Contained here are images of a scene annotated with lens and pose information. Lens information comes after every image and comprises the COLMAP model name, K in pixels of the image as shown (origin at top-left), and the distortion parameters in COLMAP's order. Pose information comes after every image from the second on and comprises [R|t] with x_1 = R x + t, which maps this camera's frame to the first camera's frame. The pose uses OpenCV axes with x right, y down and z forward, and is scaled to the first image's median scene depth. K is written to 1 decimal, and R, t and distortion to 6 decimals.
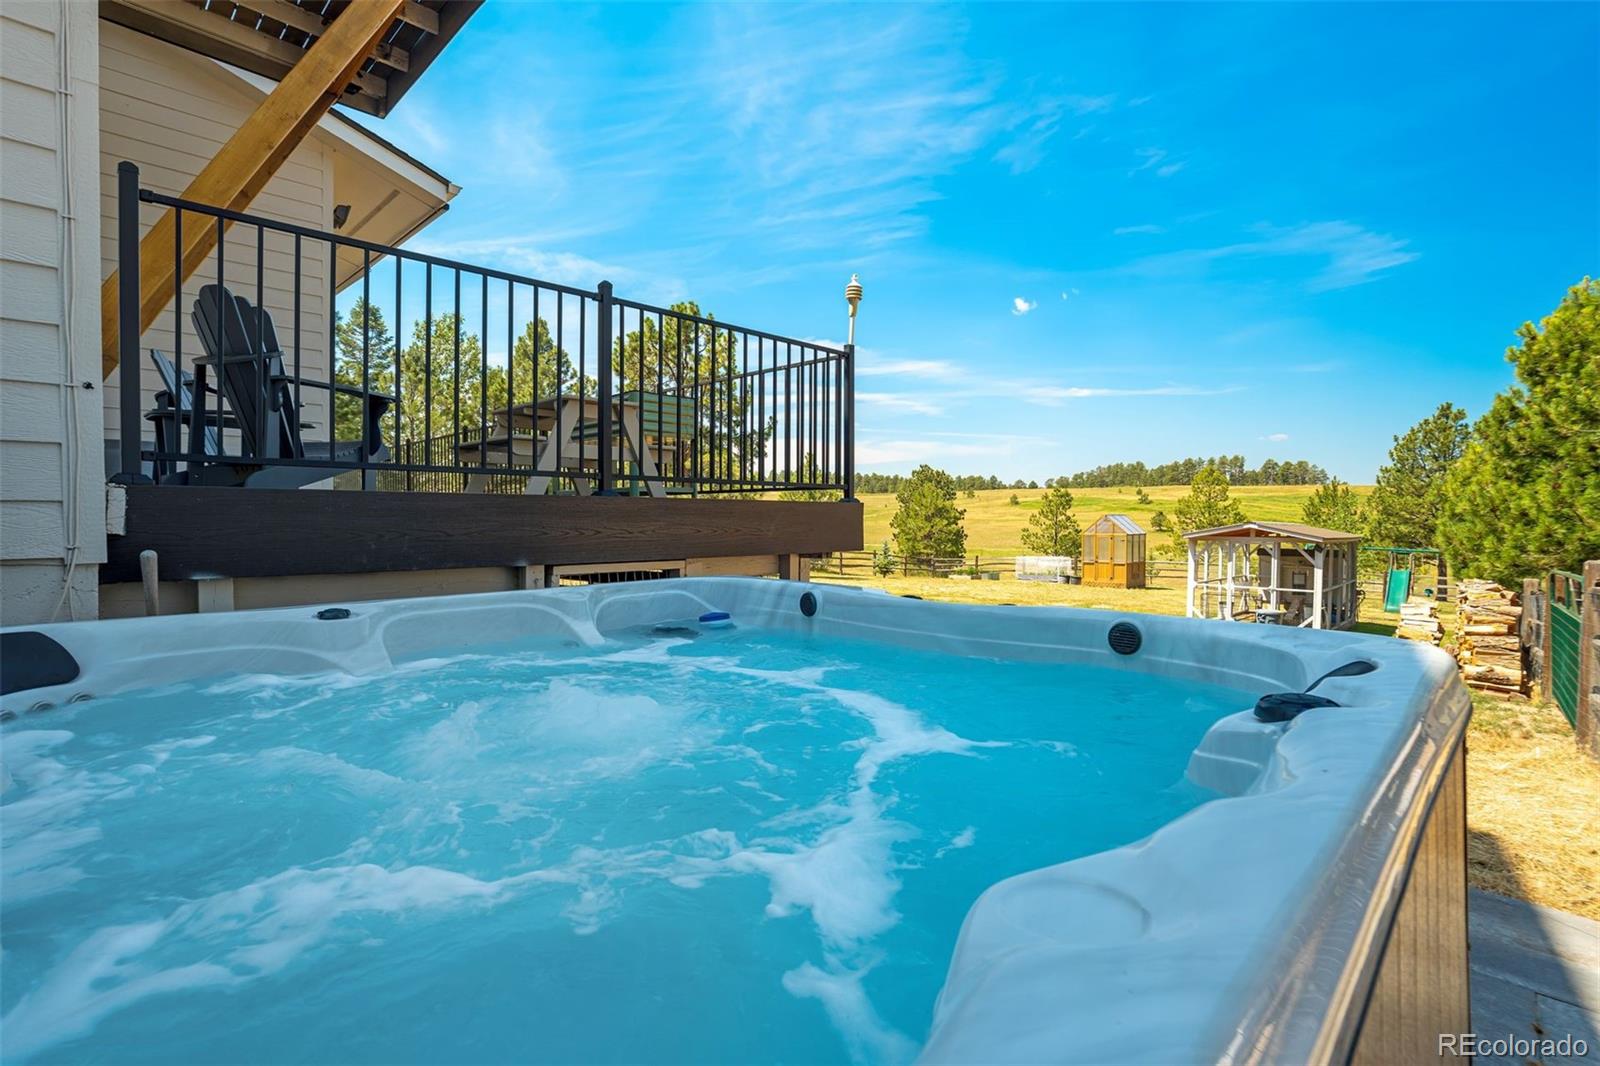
lens RADIAL K [[787.7, 0, 800.0], [0, 787.7, 533.0], [0, 0, 1]] dist [-0.011245, 0.000811]
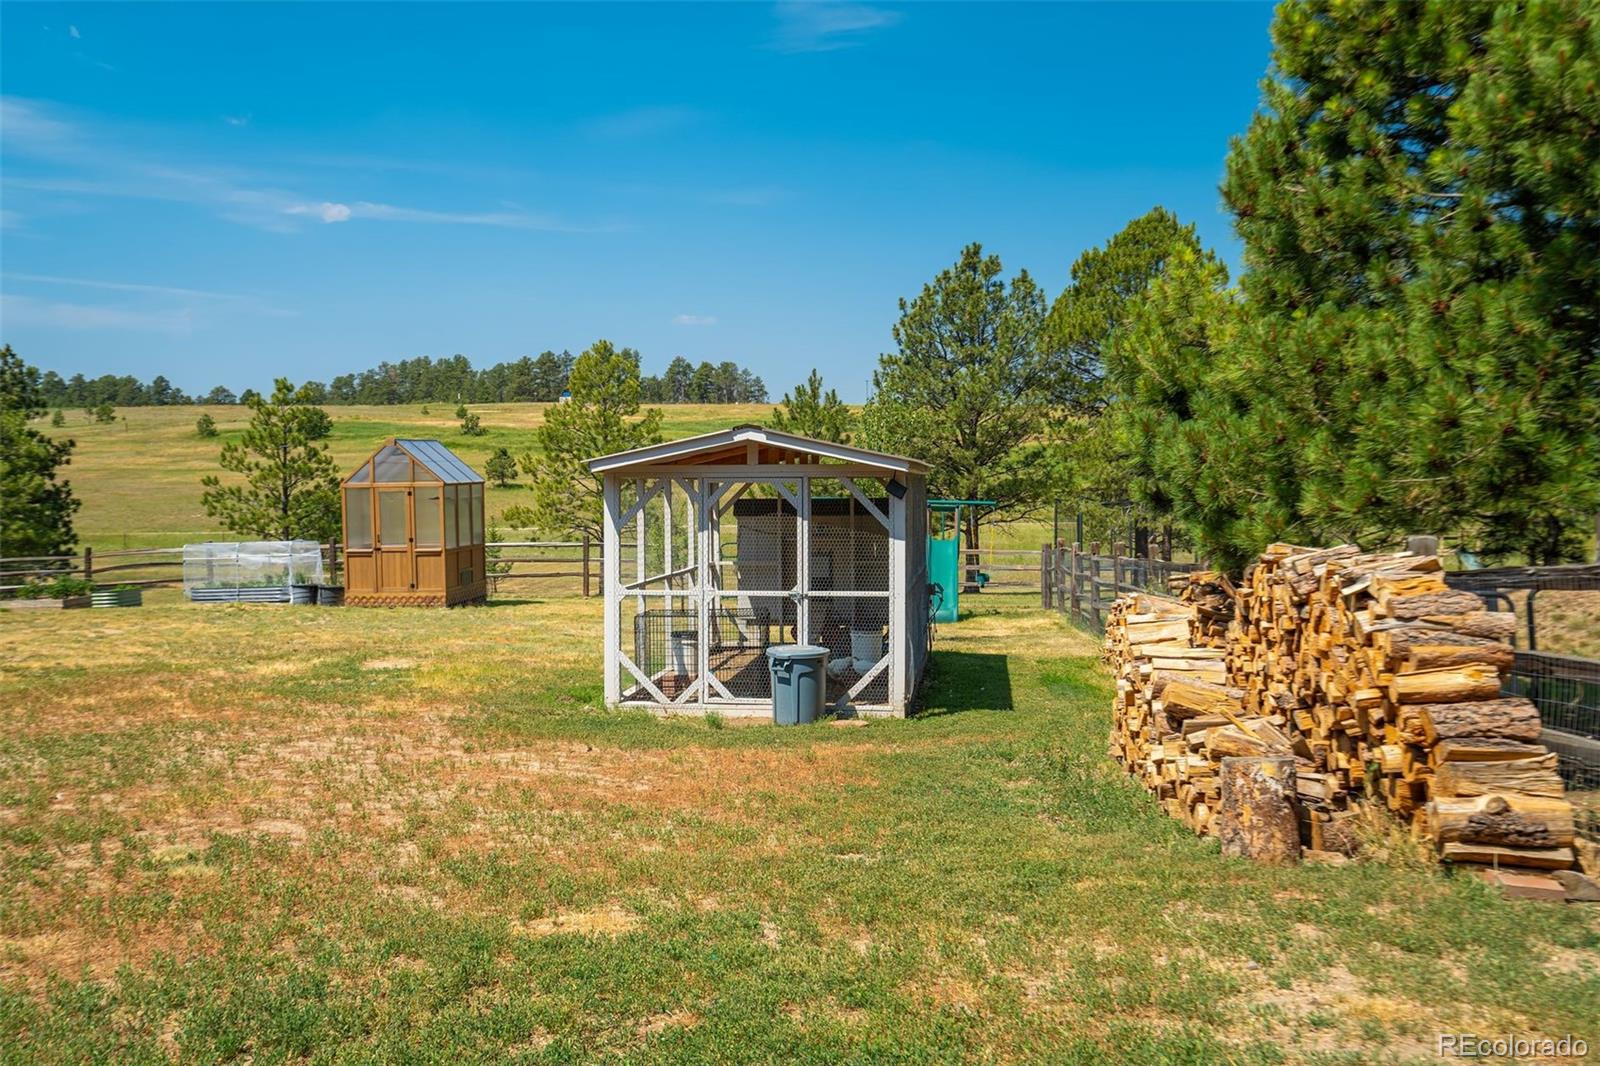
lens RADIAL K [[1552.3, 0, 800.0], [0, 1552.3, 533.0], [0, 0, 1]] dist [0.054406, -0.009785]
pose [[0.813041, -0.036119, 0.581085, 0.058632], [0.023871, 0.999303, 0.028714, 0.007301], [-0.581717, -0.009475, 0.813336, 0.145194]]
